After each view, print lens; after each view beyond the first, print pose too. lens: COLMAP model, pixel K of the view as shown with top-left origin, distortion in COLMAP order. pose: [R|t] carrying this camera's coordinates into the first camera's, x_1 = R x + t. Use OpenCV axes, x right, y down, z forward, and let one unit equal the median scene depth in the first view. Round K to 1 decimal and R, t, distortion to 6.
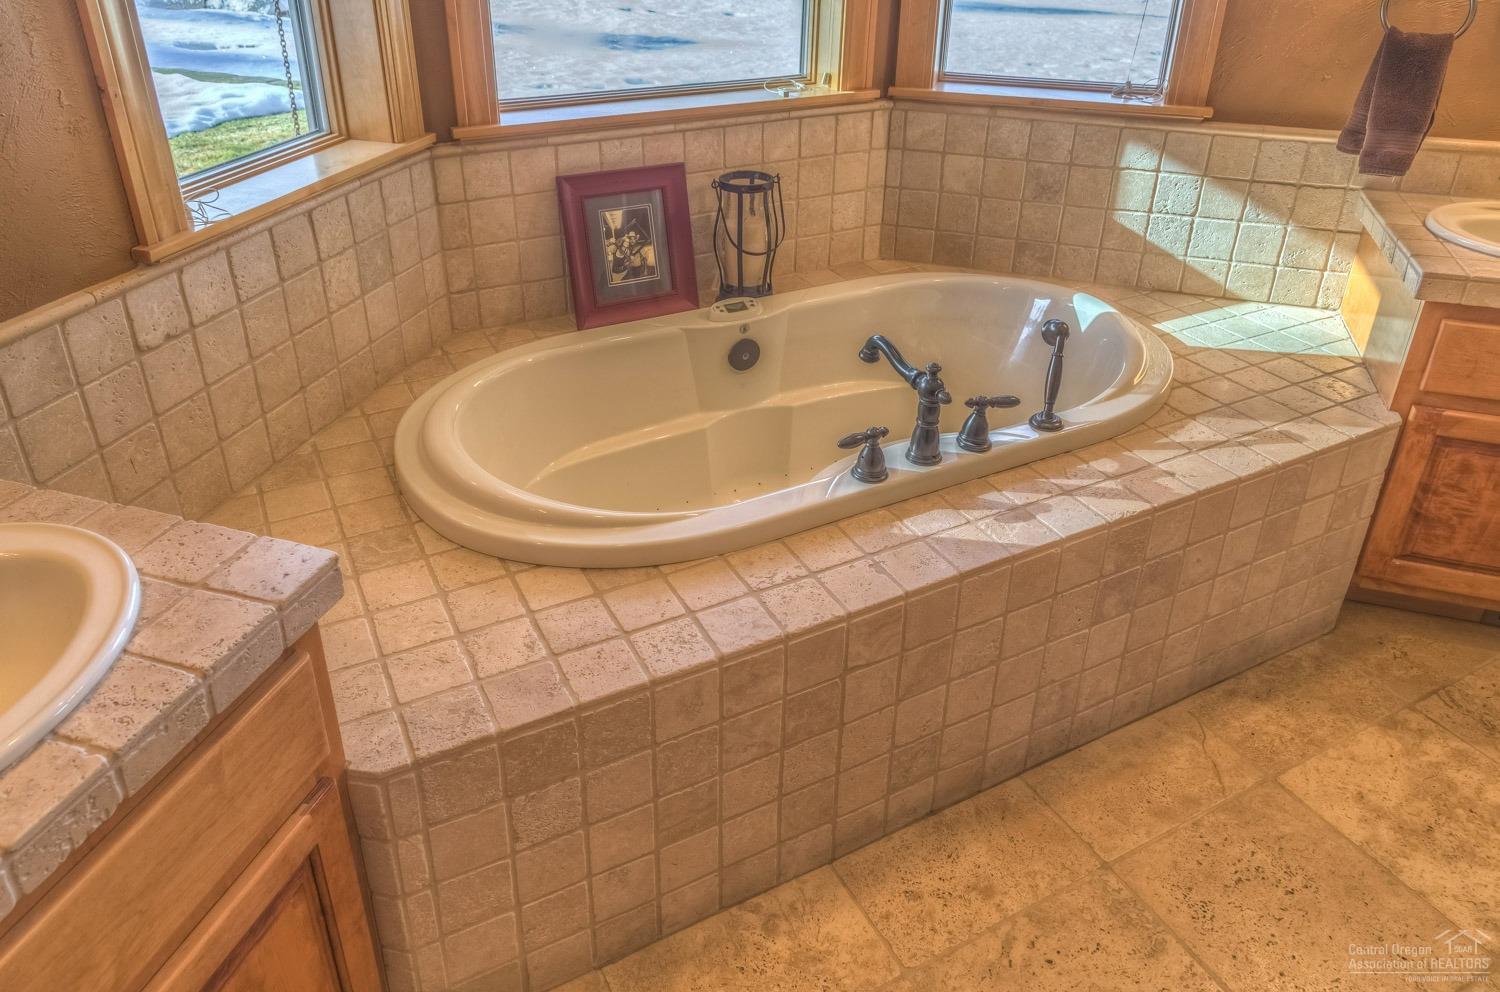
lens RADIAL K [[1016.3, 0, 768.6], [0, 1016.3, 491.8], [0, 0, 1]] dist [-0.002924, -0.002108]
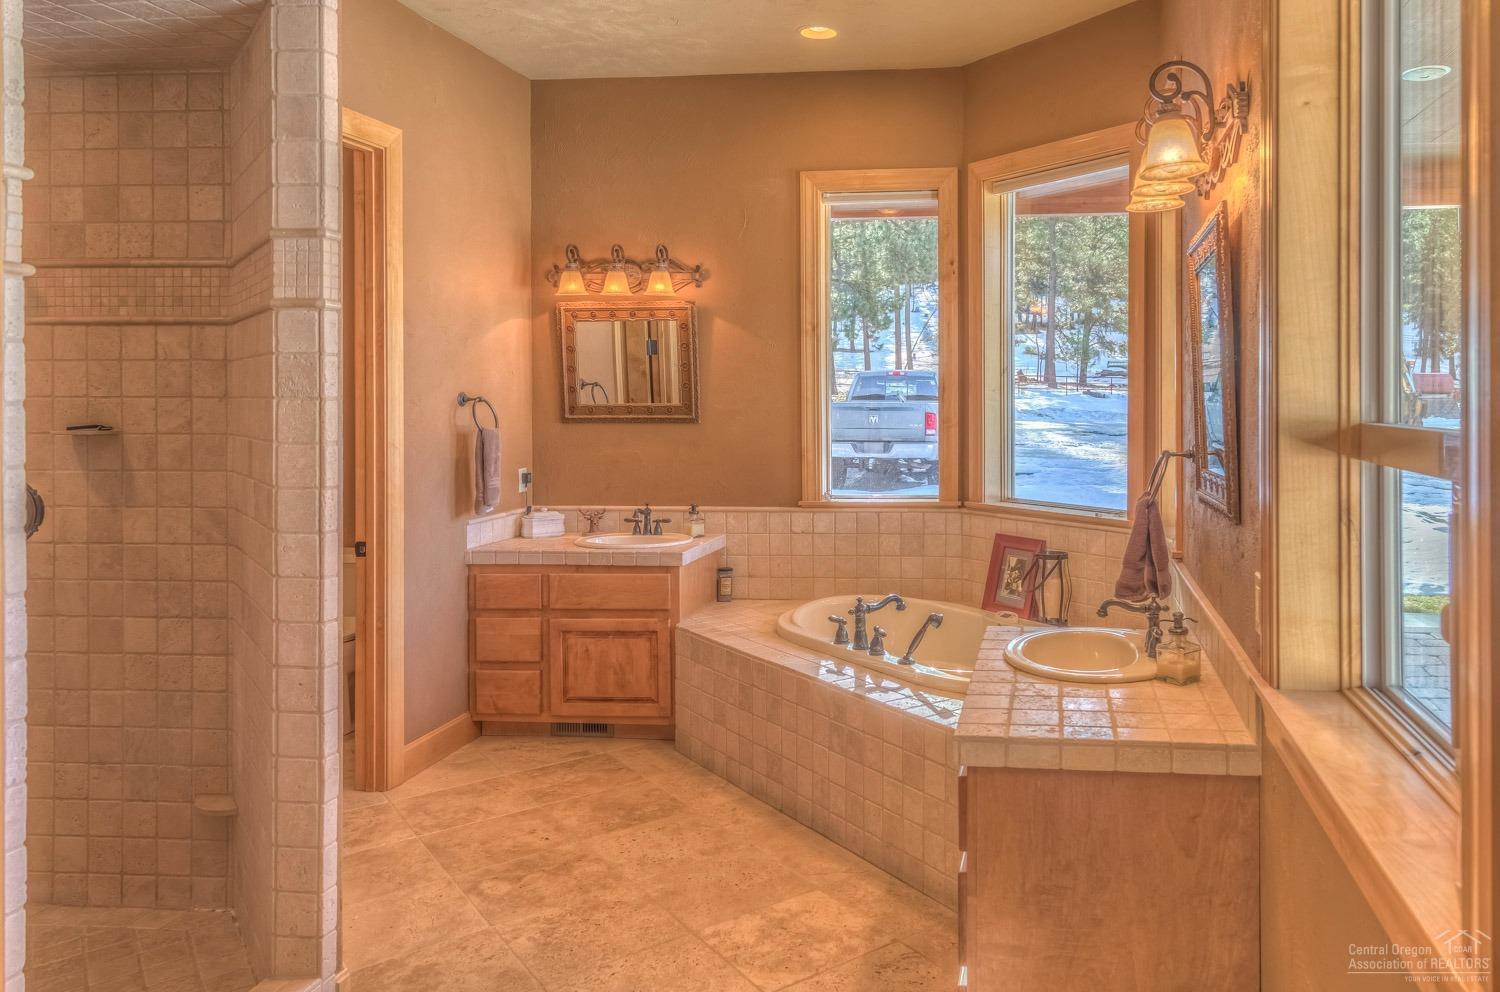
lens RADIAL K [[1016.3, 0, 768.6], [0, 1016.3, 491.8], [0, 0, 1]] dist [-0.002924, -0.002108]
pose [[0.073080, 0.089432, -0.993308, 1.930274], [-0.521171, 0.852587, 0.038419, -0.255941], [0.850318, 0.514875, 0.108917, 0.424574]]
